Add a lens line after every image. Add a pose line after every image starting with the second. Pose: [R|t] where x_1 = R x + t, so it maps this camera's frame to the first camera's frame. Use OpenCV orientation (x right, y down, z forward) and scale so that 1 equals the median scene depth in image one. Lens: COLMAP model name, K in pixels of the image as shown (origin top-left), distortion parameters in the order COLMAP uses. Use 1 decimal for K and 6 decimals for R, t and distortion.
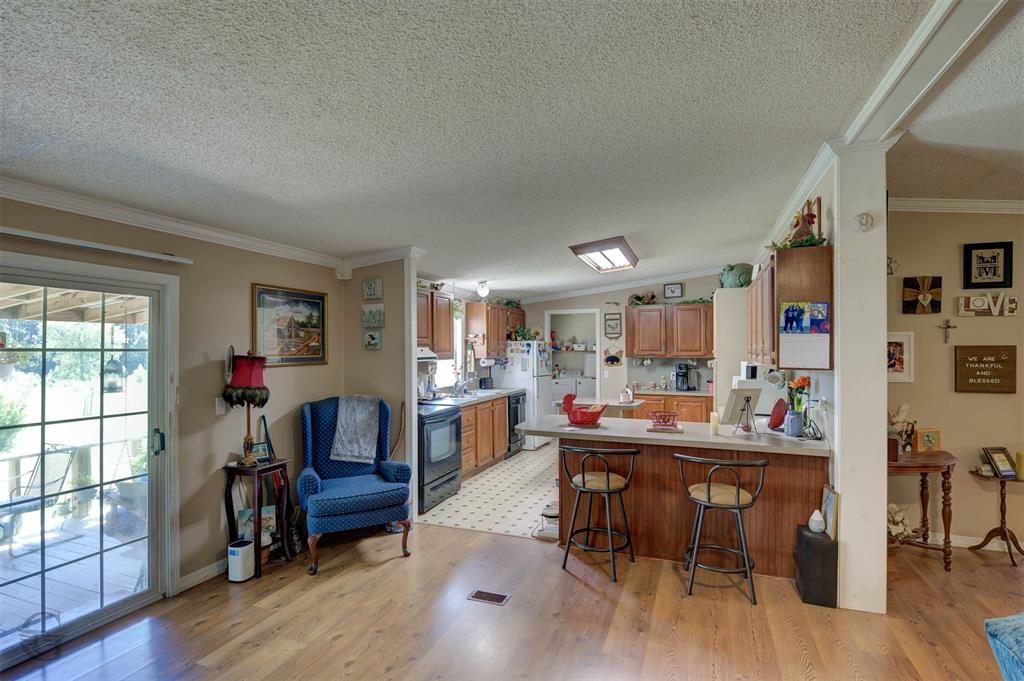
lens RADIAL K [[494.2, 0, 512.0], [0, 494.2, 340.5], [0, 0, 1]] dist [-0.000175, 0.000174]
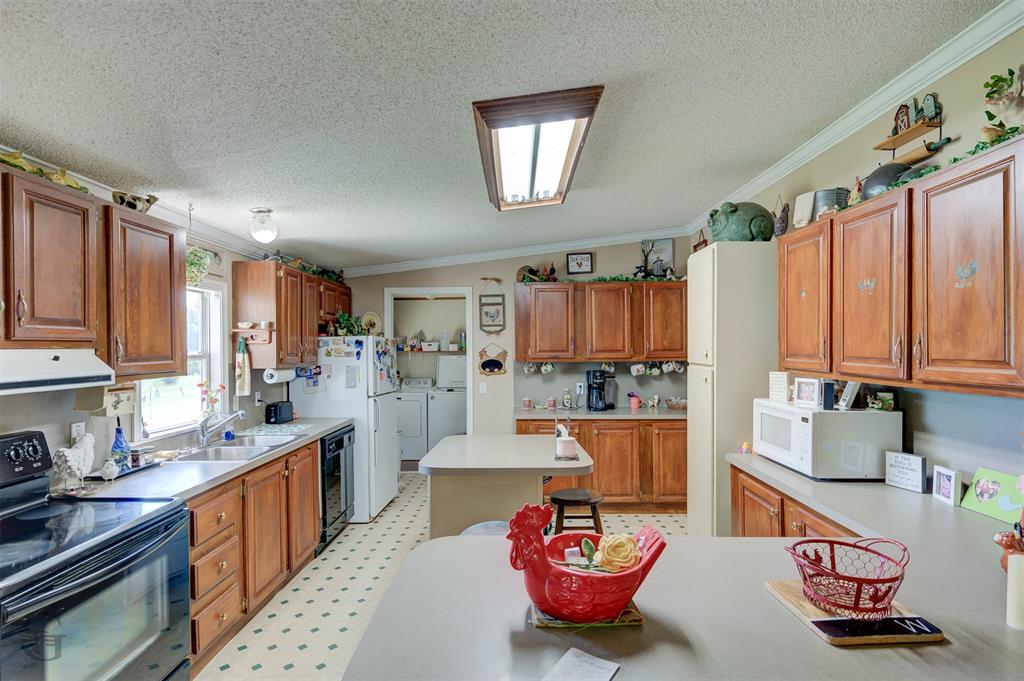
lens RADIAL K [[494.2, 0, 512.0], [0, 494.2, 340.5], [0, 0, 1]] dist [-0.000175, 0.000174]
pose [[0.938134, -0.000385, 0.346272, 0.001025], [-0.000631, 0.999996, 0.002822, 0.004273], [-0.346272, -0.002866, 0.938130, 0.397154]]
